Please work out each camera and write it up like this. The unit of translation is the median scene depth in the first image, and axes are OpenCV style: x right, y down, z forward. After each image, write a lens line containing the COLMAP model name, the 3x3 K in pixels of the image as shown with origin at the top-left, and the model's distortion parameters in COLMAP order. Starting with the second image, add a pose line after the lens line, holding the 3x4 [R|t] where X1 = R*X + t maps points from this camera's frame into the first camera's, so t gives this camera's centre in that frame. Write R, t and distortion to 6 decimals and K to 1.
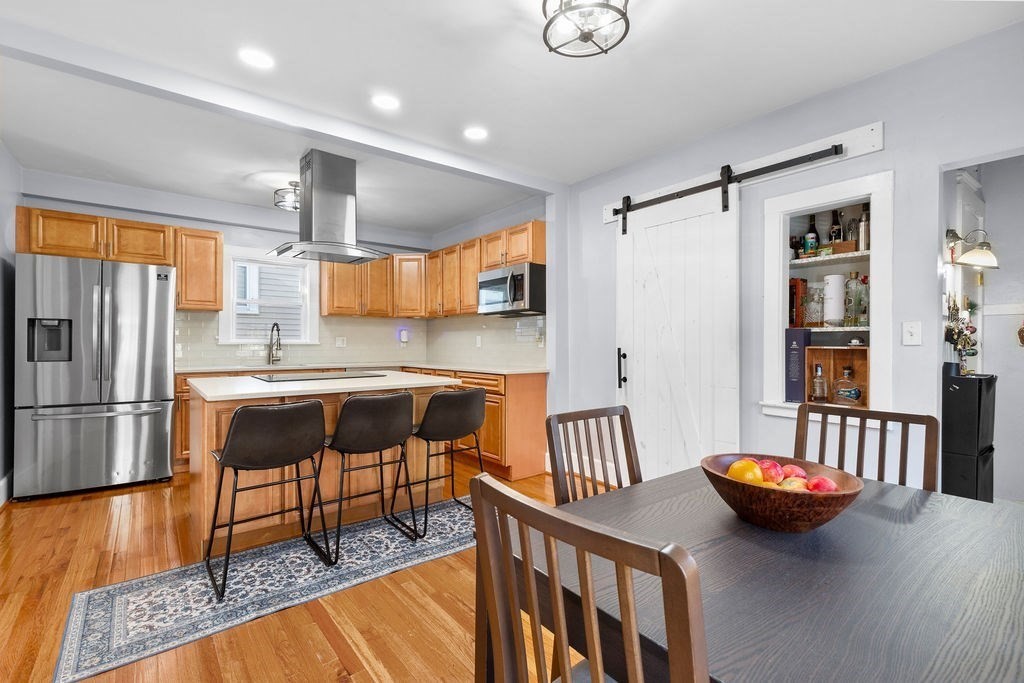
lens RADIAL K [[465.7, 0, 517.3], [0, 465.7, 347.1], [0, 0, 1]] dist [0.001547, -0.000196]
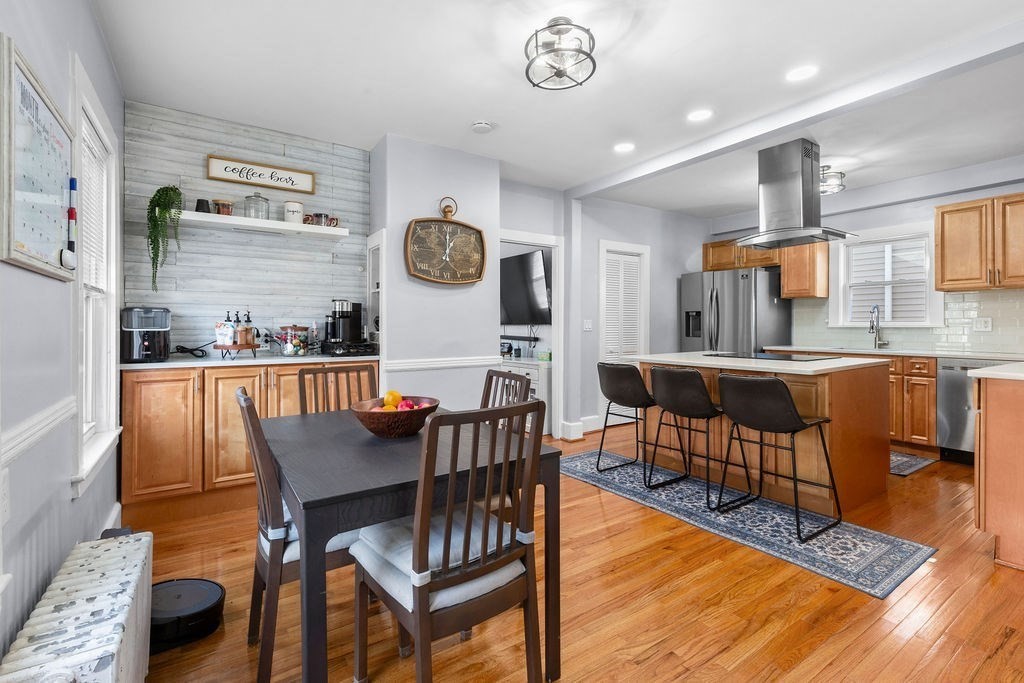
lens RADIAL K [[465.7, 0, 509.6], [0, 465.7, 325.7], [0, 0, 1]] dist [0.001547, -0.000196]
pose [[-0.094306, -0.002123, -0.995541, 0.599730], [-0.008763, 0.999961, -0.001303, -0.002018], [0.995505, 0.008601, -0.094321, 0.428483]]
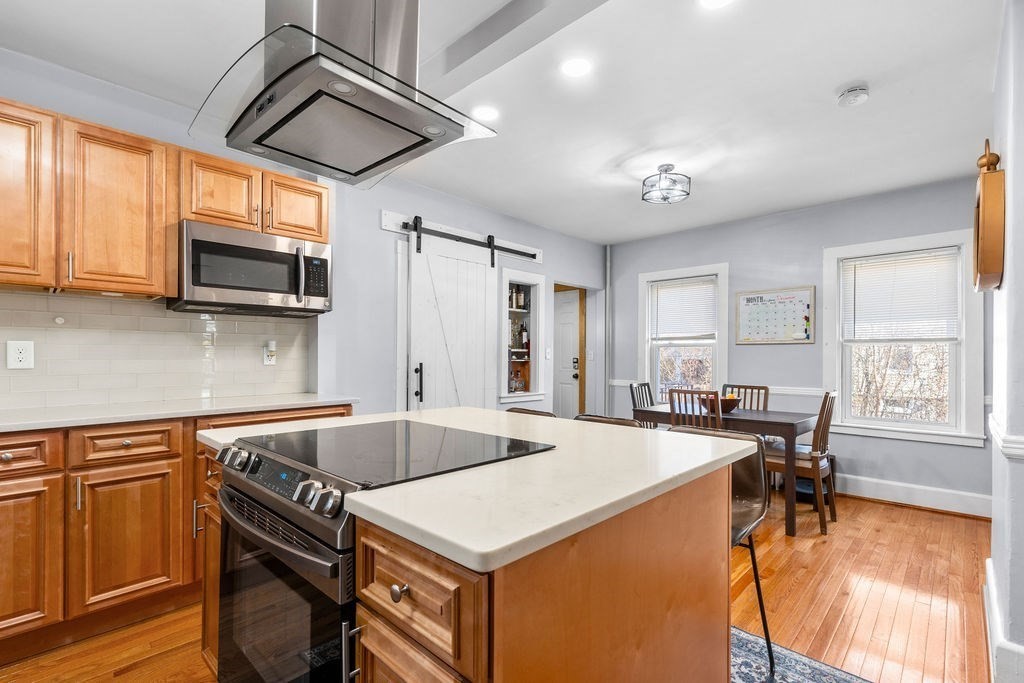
lens RADIAL K [[465.7, 0, 517.8], [0, 465.7, 355.2], [0, 0, 1]] dist [0.001547, -0.000196]
pose [[-0.139683, -0.002914, 0.990192, -0.720196], [0.001570, 0.999994, 0.003165, -0.015295], [-0.990195, 0.001997, -0.139677, 0.808168]]
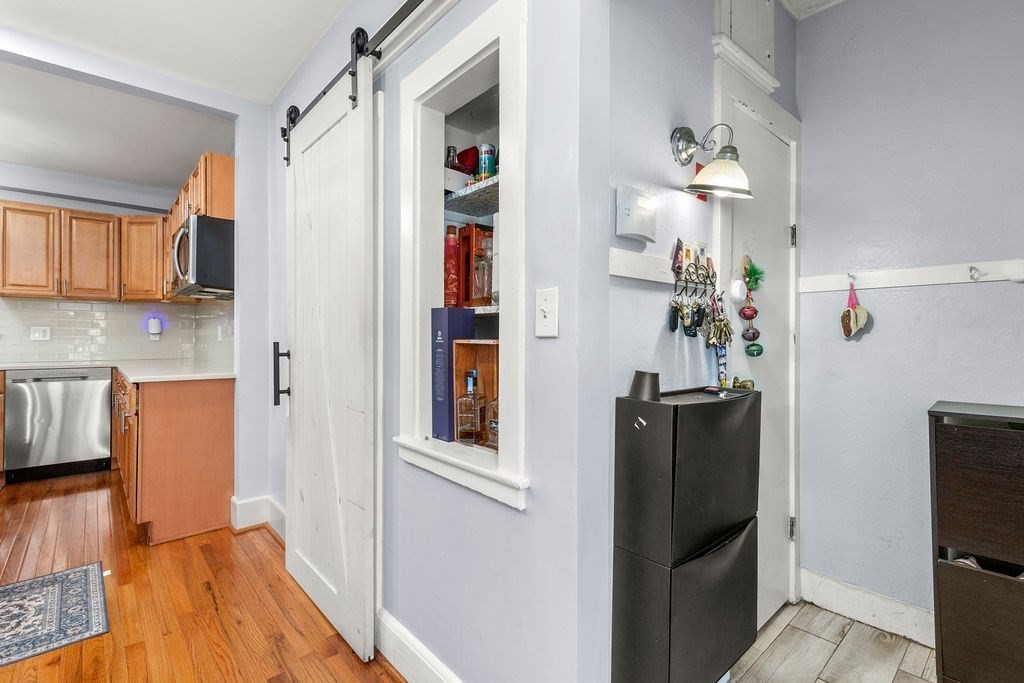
lens RADIAL K [[465.7, 0, 523.0], [0, 465.7, 336.2], [0, 0, 1]] dist [0.001547, -0.000196]
pose [[0.997471, 0.002124, 0.071044, 0.442953], [-0.001335, 0.999937, -0.011153, 0.000347], [-0.071063, 0.011030, 0.997411, 0.294737]]
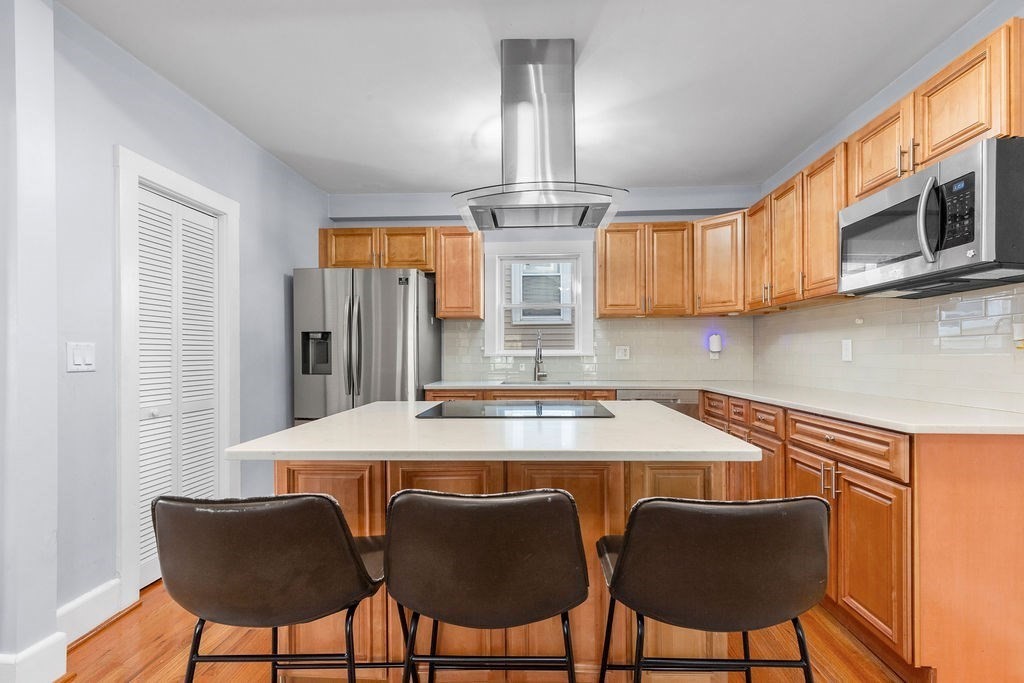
lens RADIAL K [[465.7, 0, 519.8], [0, 465.7, 356.3], [0, 0, 1]] dist [0.001547, -0.000196]
pose [[0.747939, -0.002271, -0.663763, -0.011728], [0.000540, 0.999996, -0.002814, -0.004945], [0.663767, 0.001746, 0.747937, 0.459552]]
